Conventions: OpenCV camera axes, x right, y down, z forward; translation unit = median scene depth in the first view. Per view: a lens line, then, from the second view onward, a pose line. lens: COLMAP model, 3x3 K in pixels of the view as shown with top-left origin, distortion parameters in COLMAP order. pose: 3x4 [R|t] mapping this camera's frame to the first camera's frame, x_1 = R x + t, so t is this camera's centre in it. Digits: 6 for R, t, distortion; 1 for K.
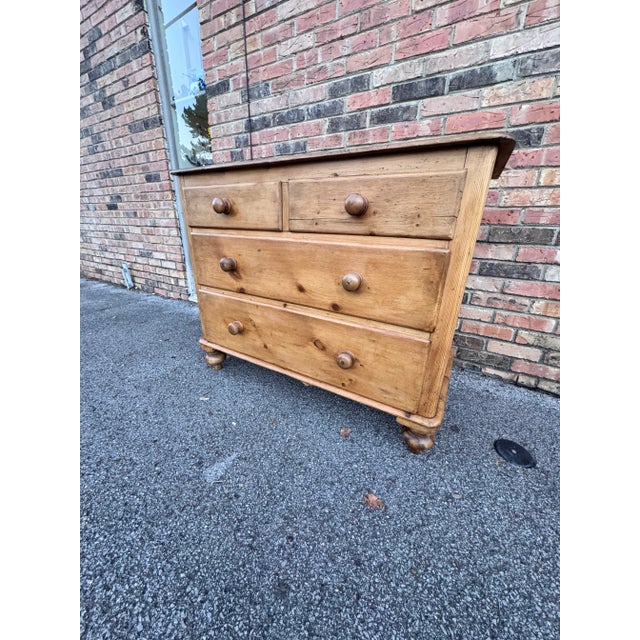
lens RADIAL K [[254.8, 0, 320.2], [0, 254.8, 319.7], [0, 0, 1]] dist [-0.004120, 0.000312]
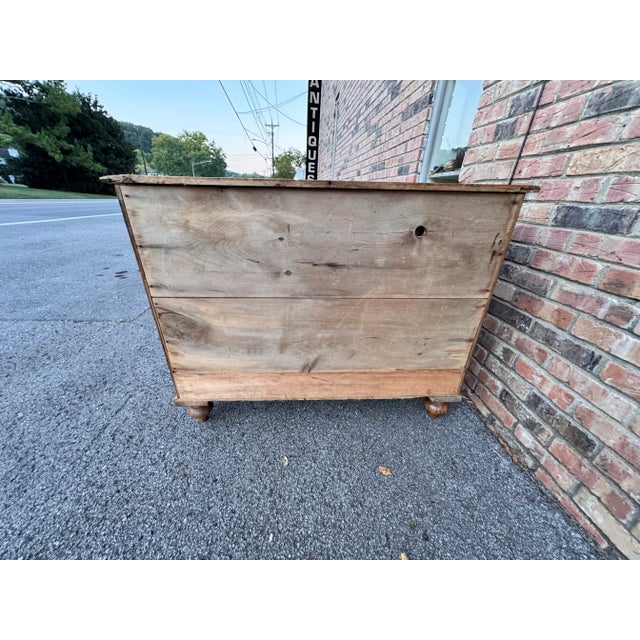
lens RADIAL K [[254.8, 0, 319.2], [0, 254.8, 319.7], [0, 0, 1]] dist [-0.004120, 0.000312]
pose [[0.579462, 0.364867, -0.728763, 0.045245], [-0.318908, 0.924400, 0.209242, -0.368075], [0.750014, 0.111160, 0.652014, 0.556539]]
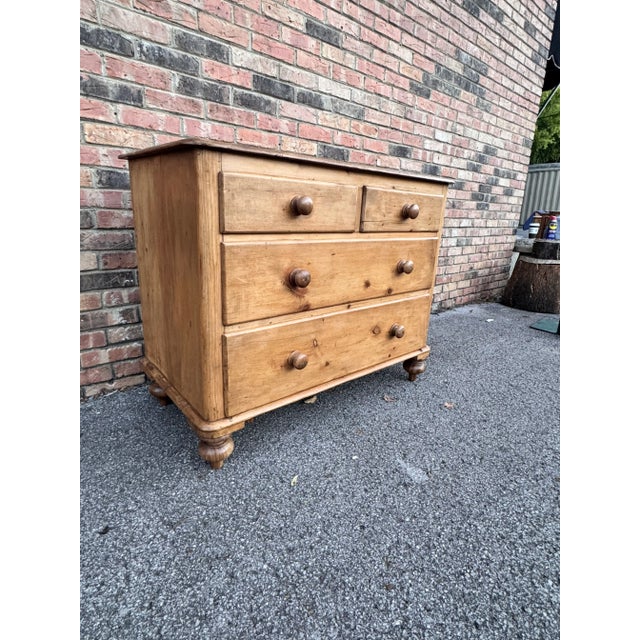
lens RADIAL K [[364.8, 0, 321.1], [0, 364.8, 316.2], [0, 0, 1]] dist [-0.002417, -0.000898]
pose [[0.330664, -0.274147, 0.903053, -1.339673], [0.303761, 0.936875, 0.173189, -0.274850], [-0.893527, 0.217045, 0.393067, 0.521932]]
